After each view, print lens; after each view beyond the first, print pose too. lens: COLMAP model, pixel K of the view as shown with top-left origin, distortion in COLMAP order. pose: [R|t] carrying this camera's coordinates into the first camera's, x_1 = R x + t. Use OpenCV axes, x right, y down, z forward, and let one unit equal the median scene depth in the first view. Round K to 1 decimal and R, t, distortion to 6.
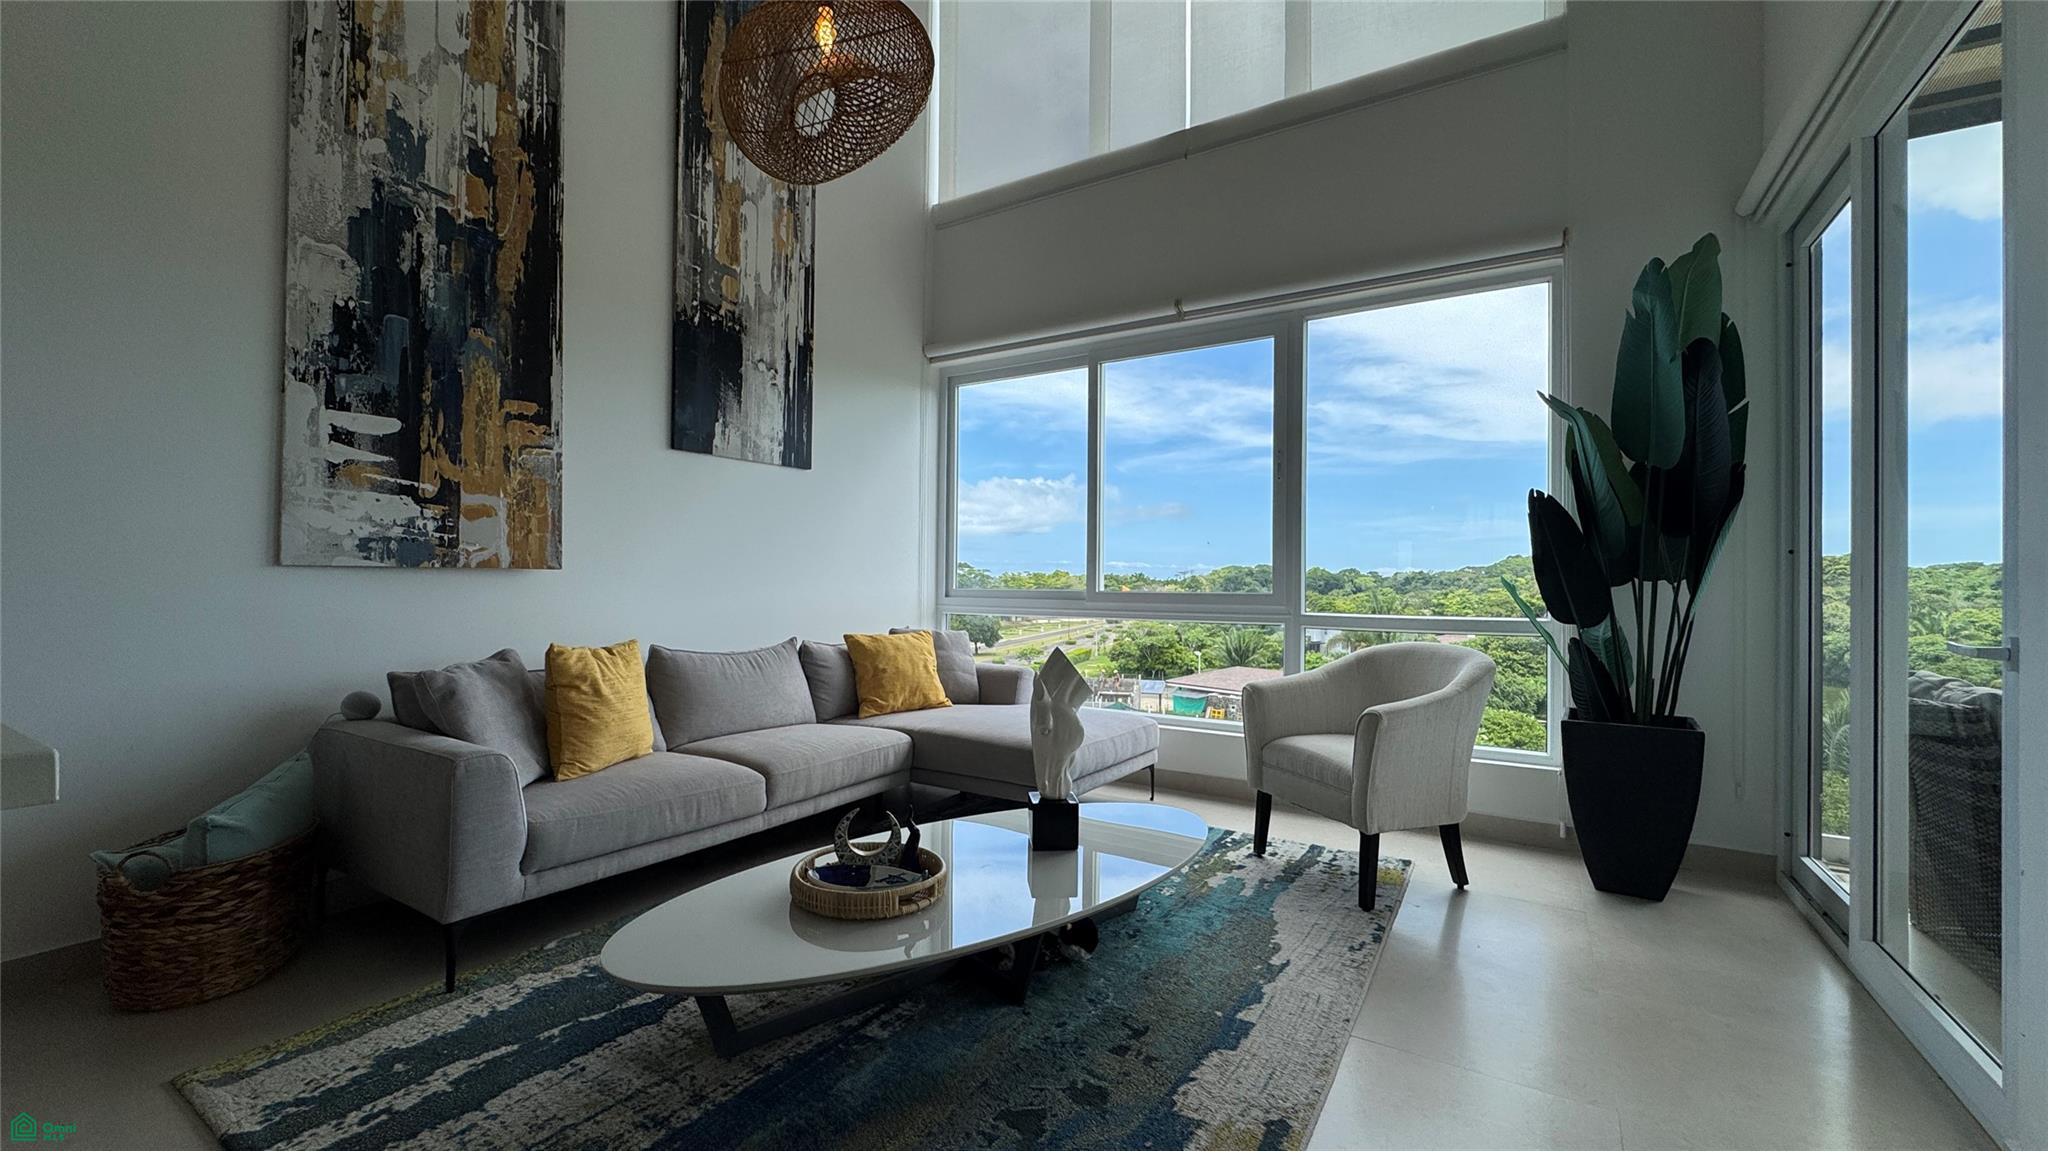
lens RADIAL K [[816.5, 0, 1023.8], [0, 816.5, 574.0], [0, 0, 1]] dist [-0.003191, -0.000072]
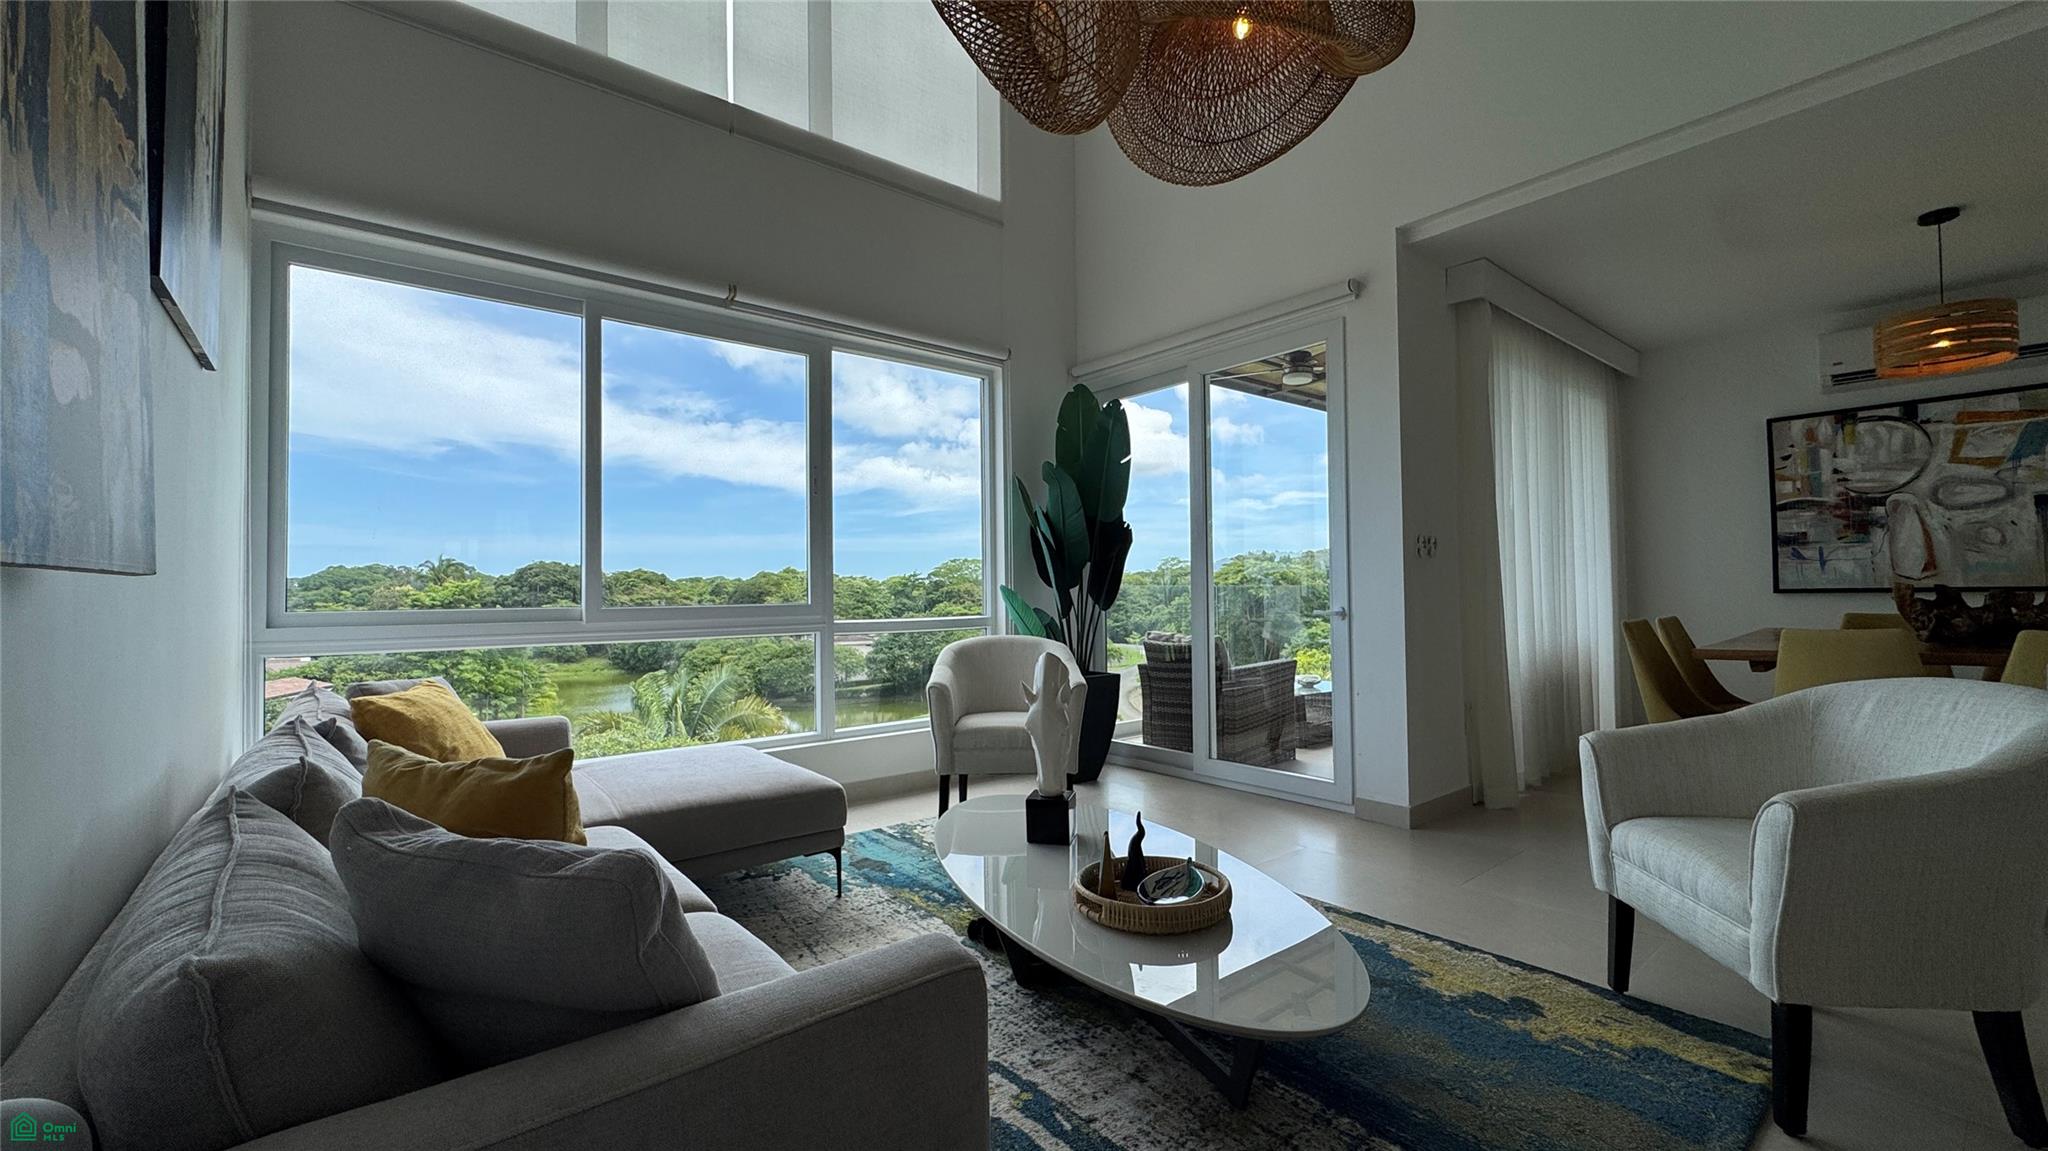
lens RADIAL K [[816.5, 0, 1021.4], [0, 816.5, 576.1], [0, 0, 1]] dist [-0.003191, -0.000072]
pose [[0.320321, 0.006839, 0.947284, -0.810301], [0.004632, 0.999951, -0.008785, -0.001220], [-0.947298, 0.007202, 0.320274, 0.571320]]
